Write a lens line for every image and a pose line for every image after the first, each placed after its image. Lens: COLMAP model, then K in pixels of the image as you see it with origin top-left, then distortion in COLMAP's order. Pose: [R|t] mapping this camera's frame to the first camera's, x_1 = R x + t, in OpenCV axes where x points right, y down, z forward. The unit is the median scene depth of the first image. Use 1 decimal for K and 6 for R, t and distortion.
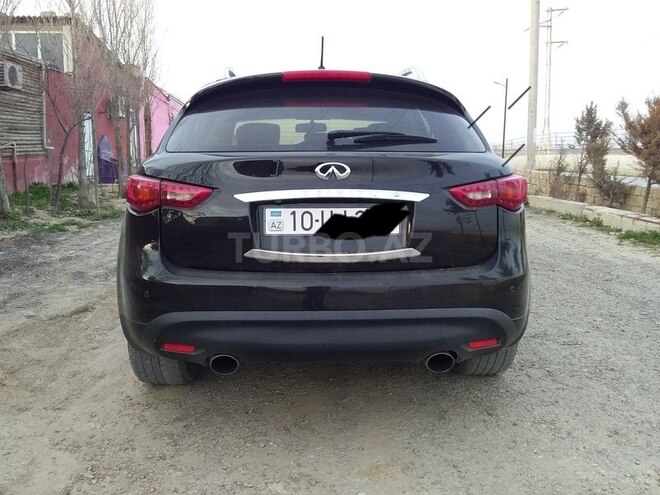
lens RADIAL K [[604.6, 0, 330.0], [0, 604.6, 247.5], [0, 0, 1]] dist [0.088812, -0.182298]
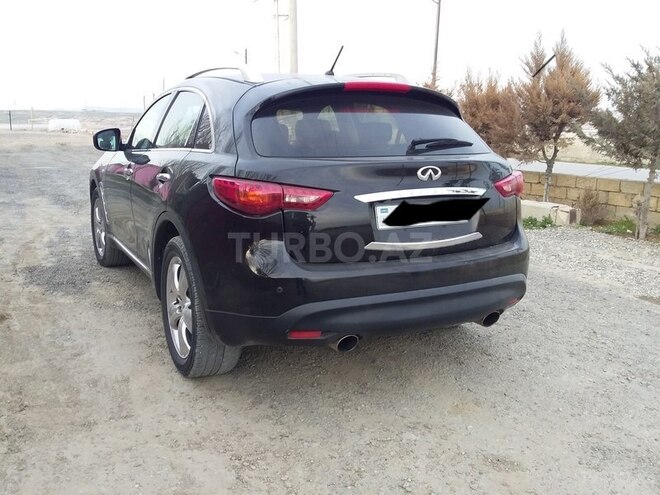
lens RADIAL K [[604.6, 0, 330.0], [0, 604.6, 247.5], [0, 0, 1]] dist [0.088812, -0.182298]
pose [[0.905063, -0.076810, 0.418284, -0.657255], [0.054358, 0.996381, 0.065349, -0.064702], [-0.421790, -0.036407, 0.905962, -0.020759]]
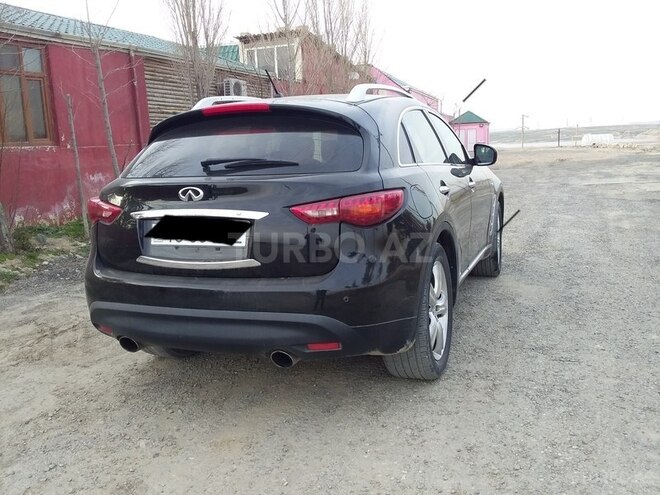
lens RADIAL K [[604.6, 0, 330.0], [0, 604.6, 247.5], [0, 0, 1]] dist [0.088812, -0.182298]
pose [[0.910109, 0.027179, -0.413476, 0.726683], [-0.018581, 0.999520, 0.024803, -0.051082], [0.413952, -0.014890, 0.910177, 0.000838]]
